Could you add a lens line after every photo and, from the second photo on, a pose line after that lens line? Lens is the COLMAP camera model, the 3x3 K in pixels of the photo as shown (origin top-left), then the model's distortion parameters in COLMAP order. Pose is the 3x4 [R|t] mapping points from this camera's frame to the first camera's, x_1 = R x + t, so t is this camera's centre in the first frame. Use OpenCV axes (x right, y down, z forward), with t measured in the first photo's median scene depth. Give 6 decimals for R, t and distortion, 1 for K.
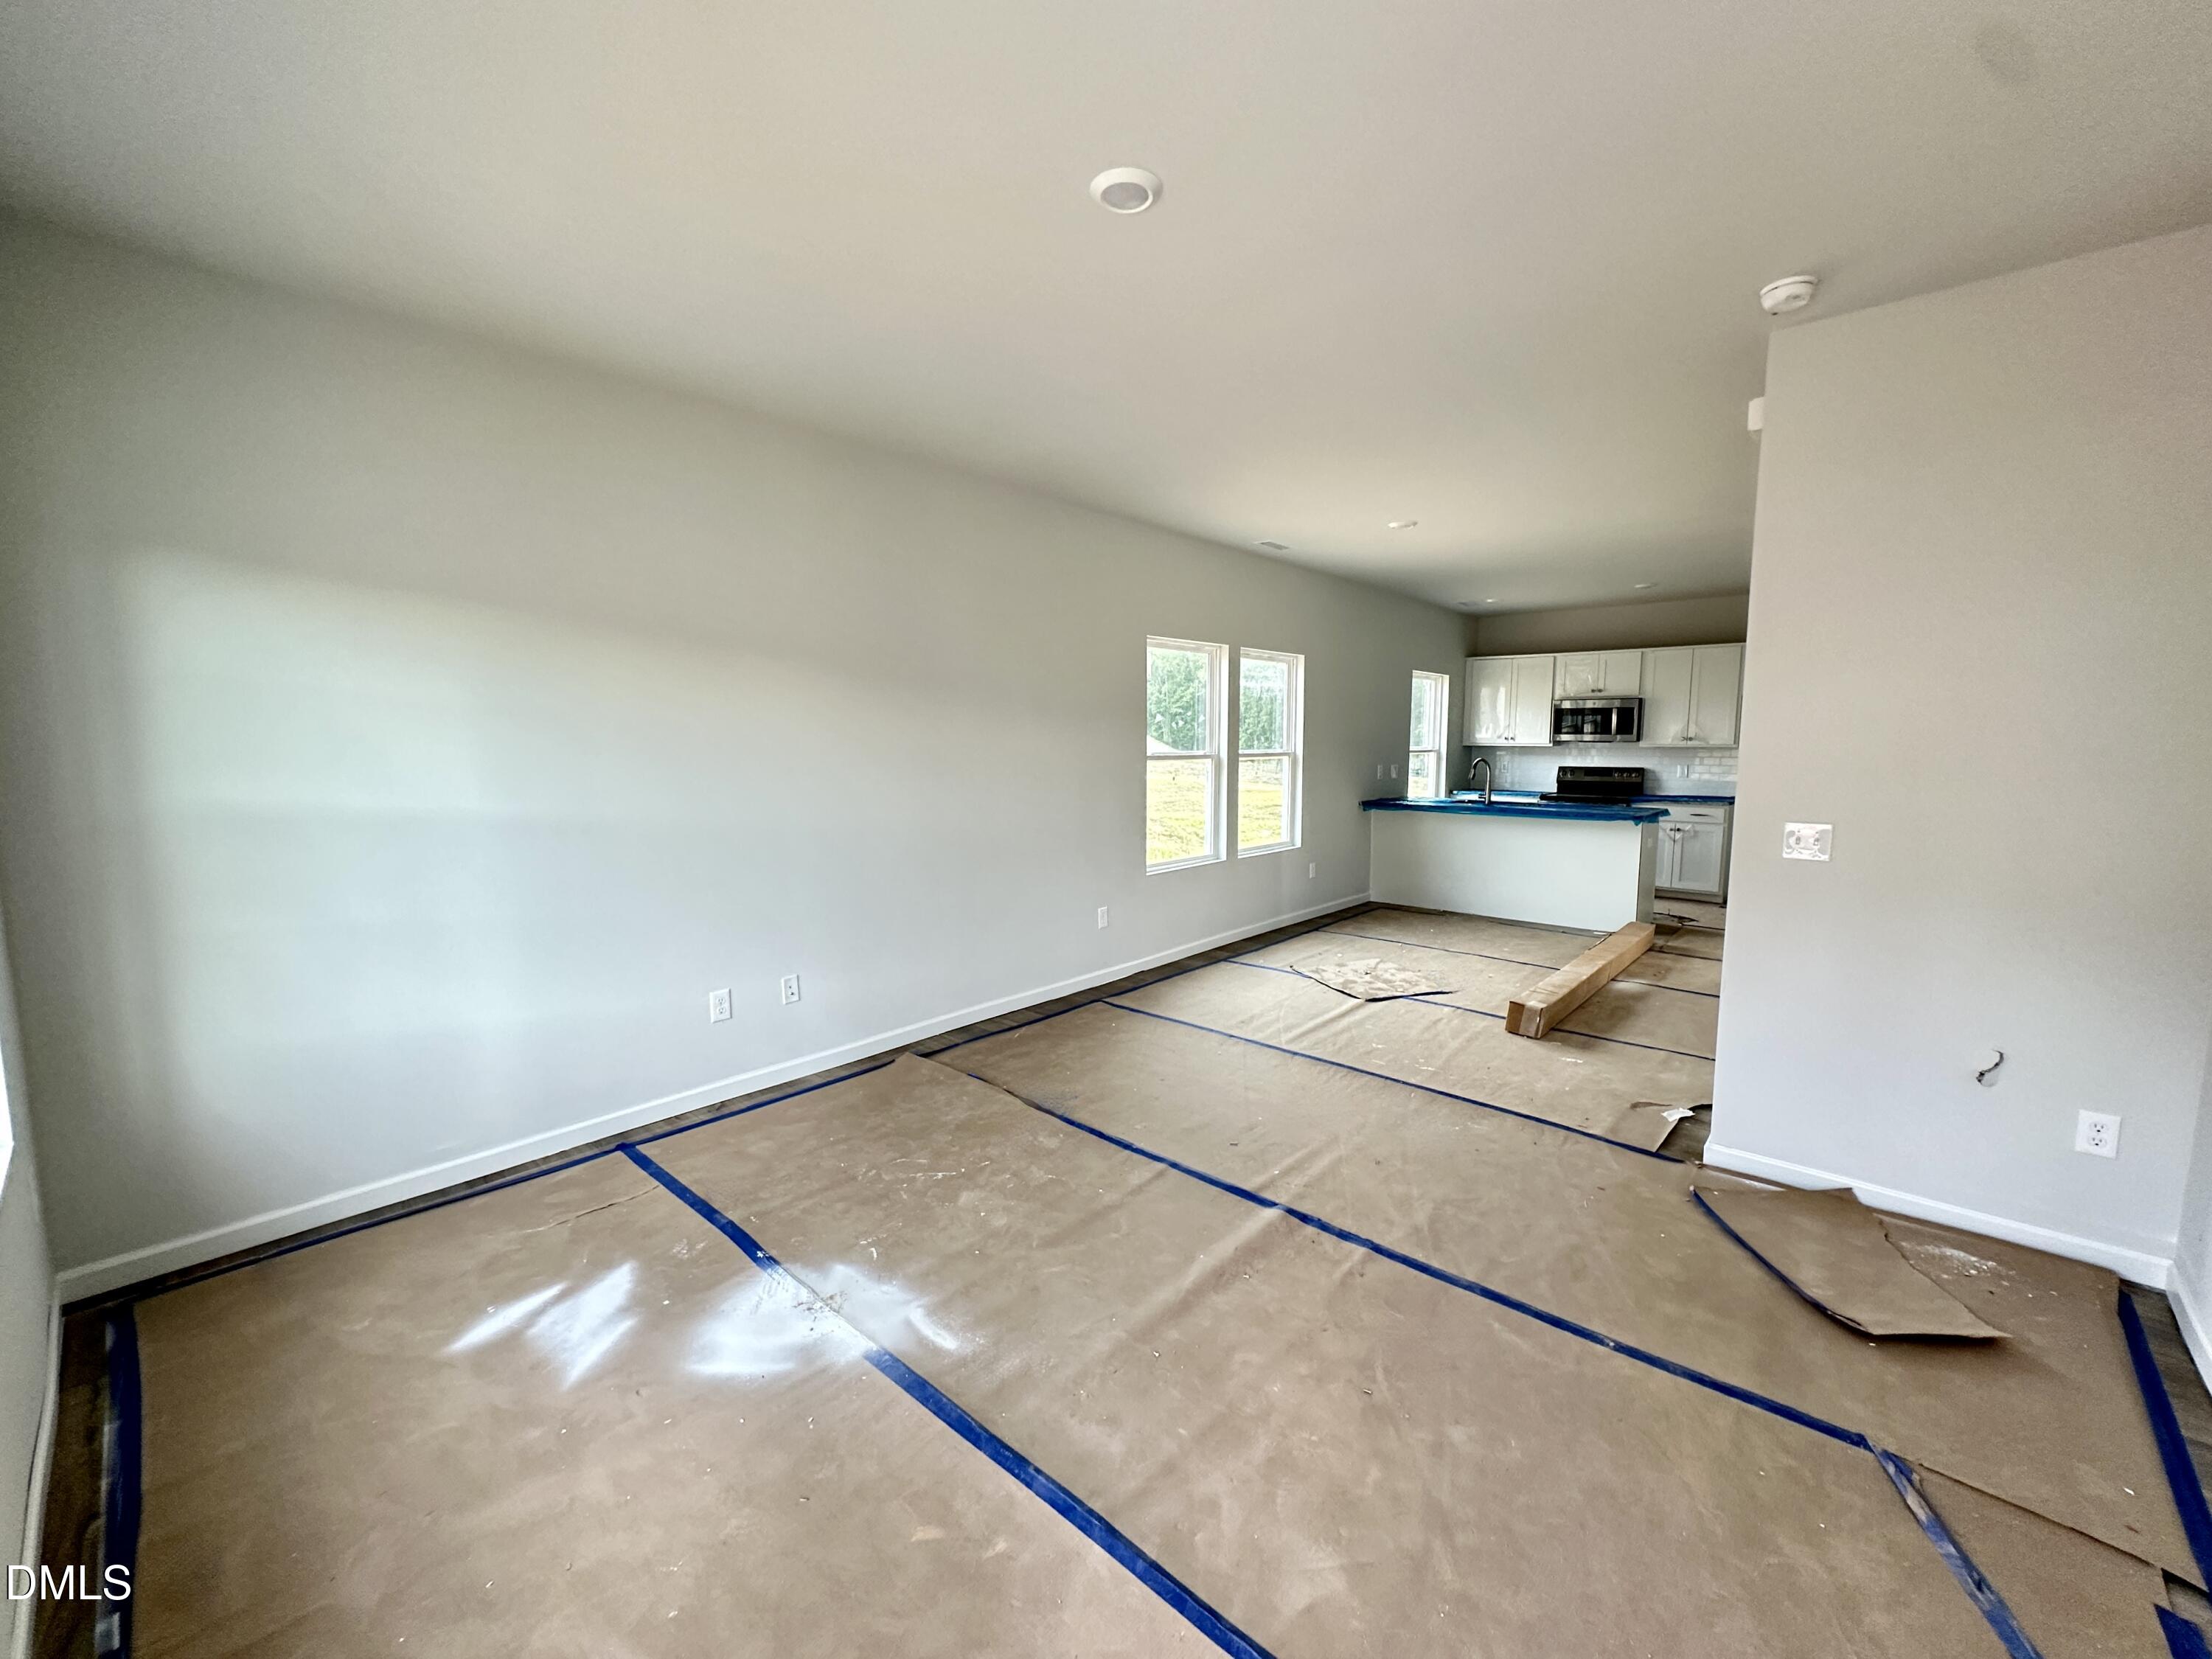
lens RADIAL K [[882.3, 0, 1116.1], [0, 882.3, 832.5], [0, 0, 1]] dist [0.007787, 0.000387]
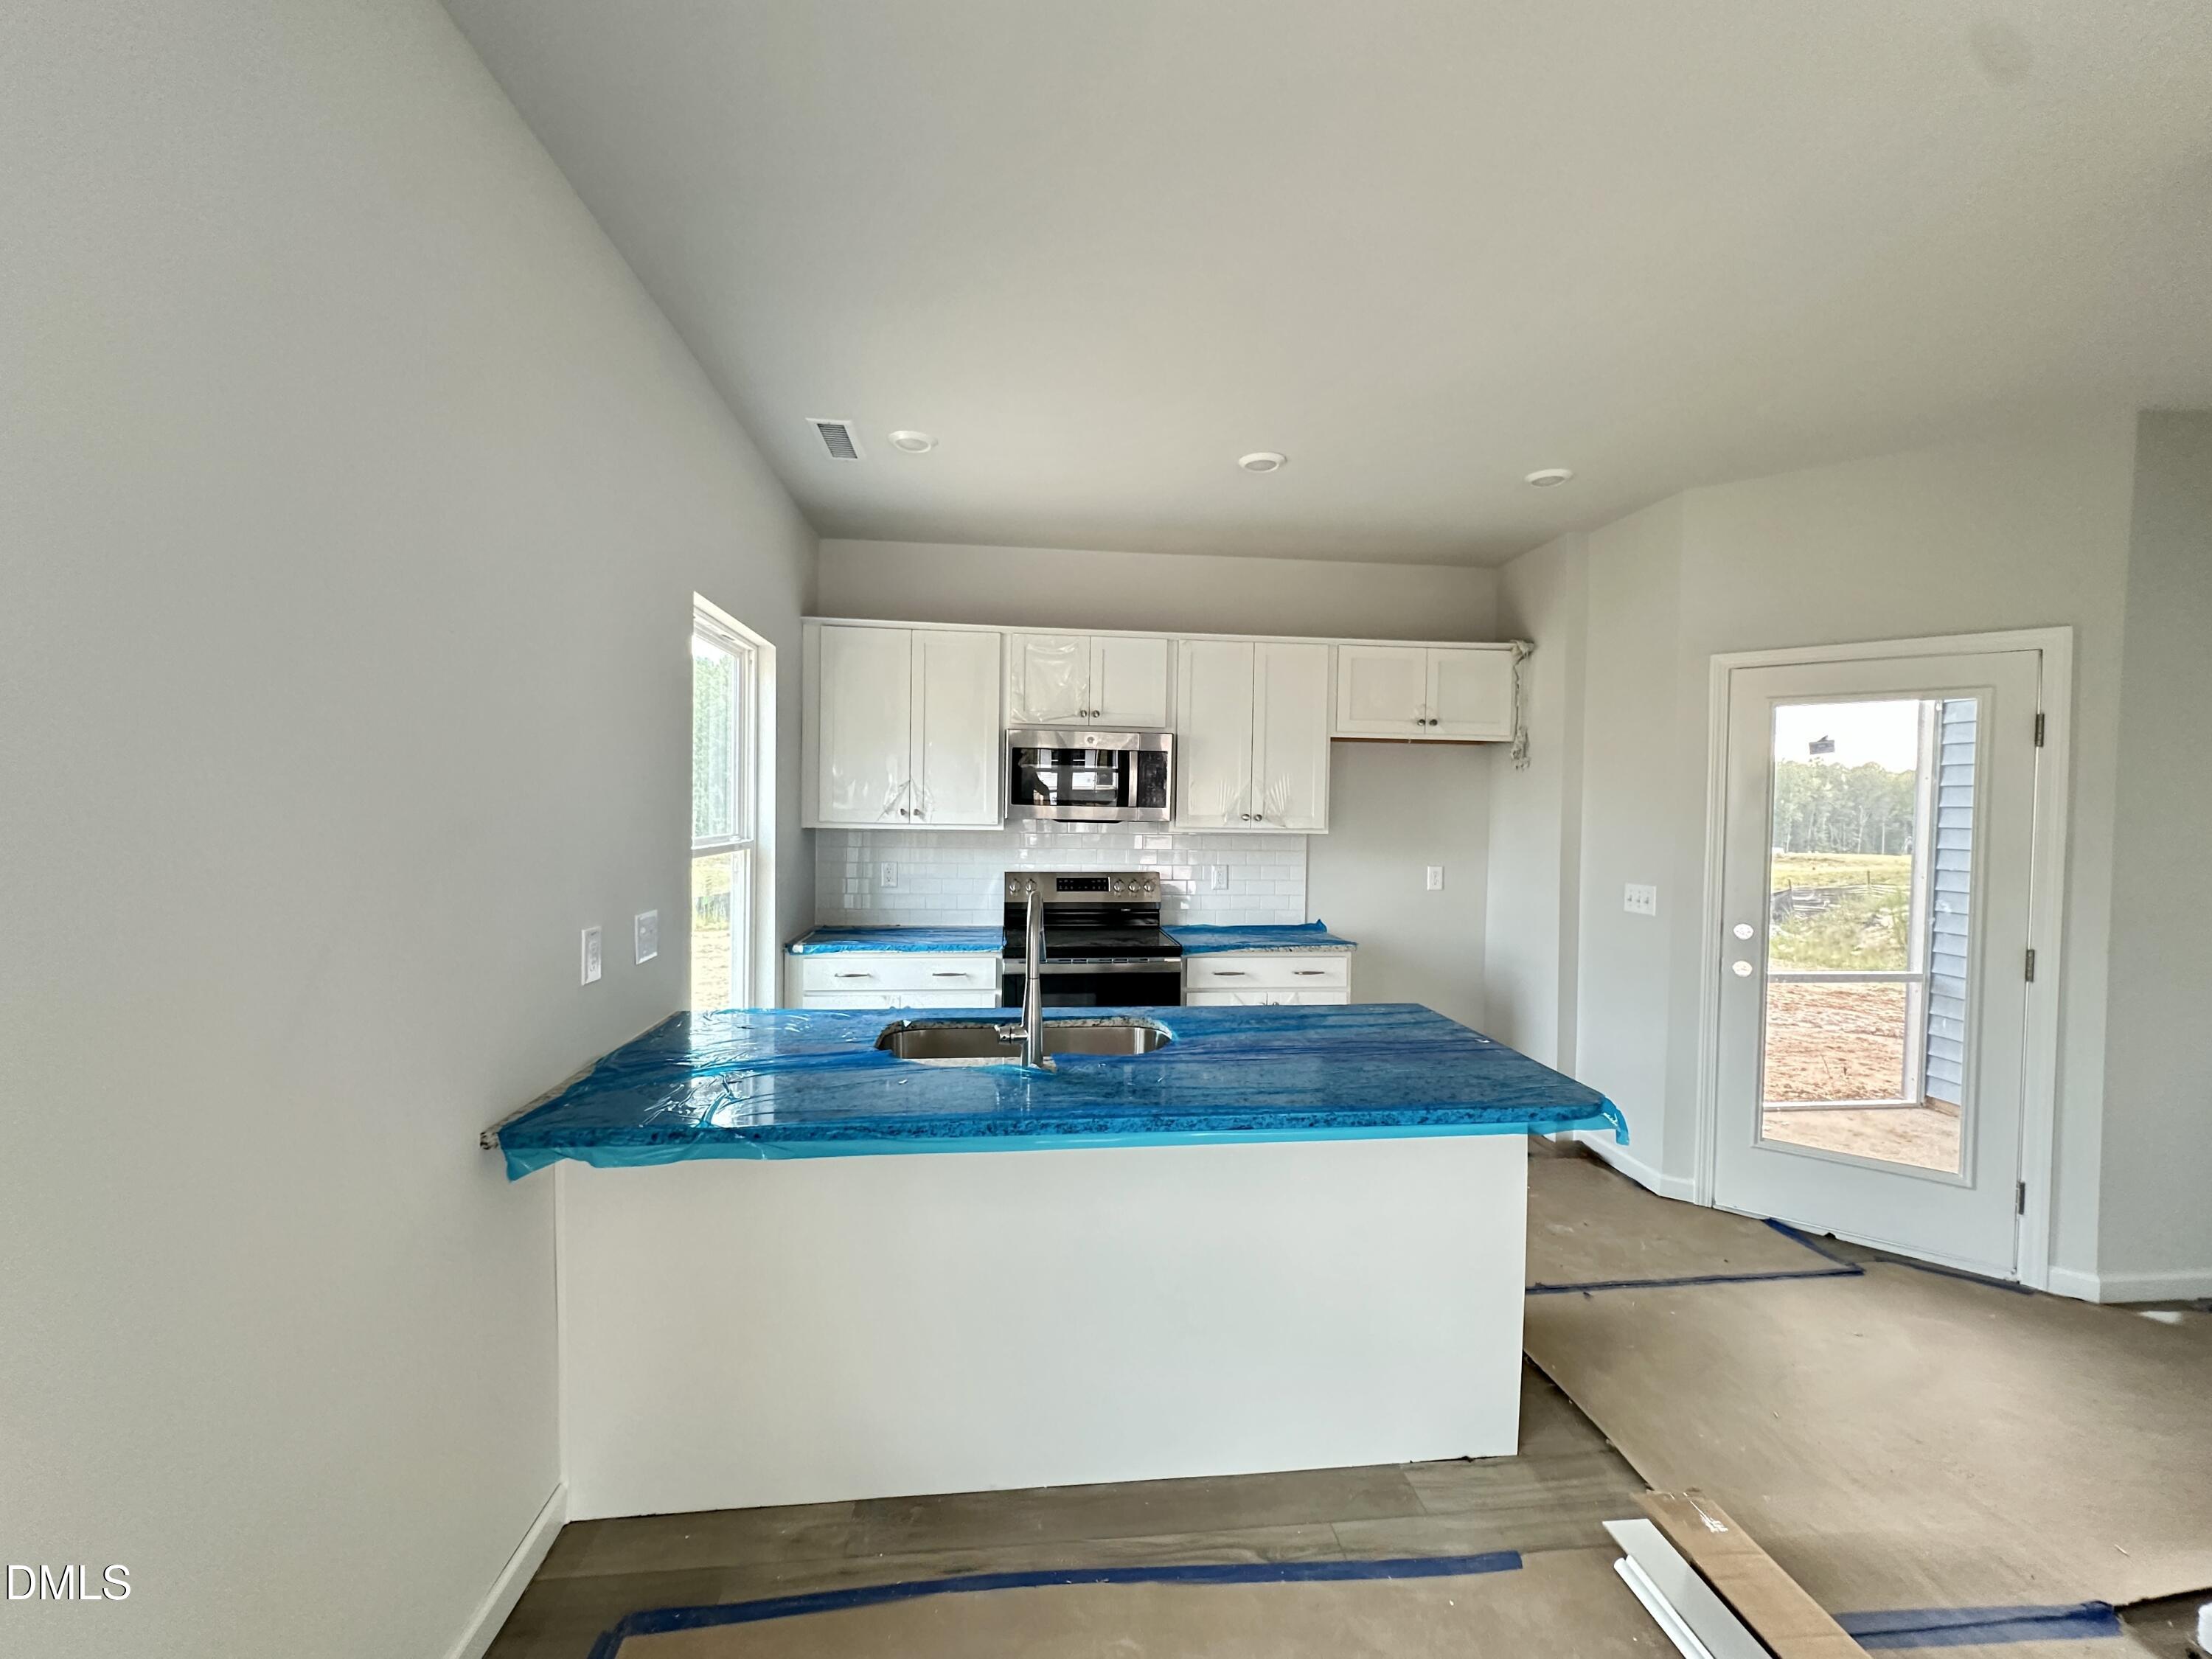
lens RADIAL K [[882.3, 0, 1116.1], [0, 882.3, 832.5], [0, 0, 1]] dist [0.007787, 0.000387]
pose [[0.658622, -0.013225, 0.752357, 0.198307], [0.064332, 0.997174, -0.038789, -0.077610], [-0.749719, 0.073948, 0.657612, 0.681726]]
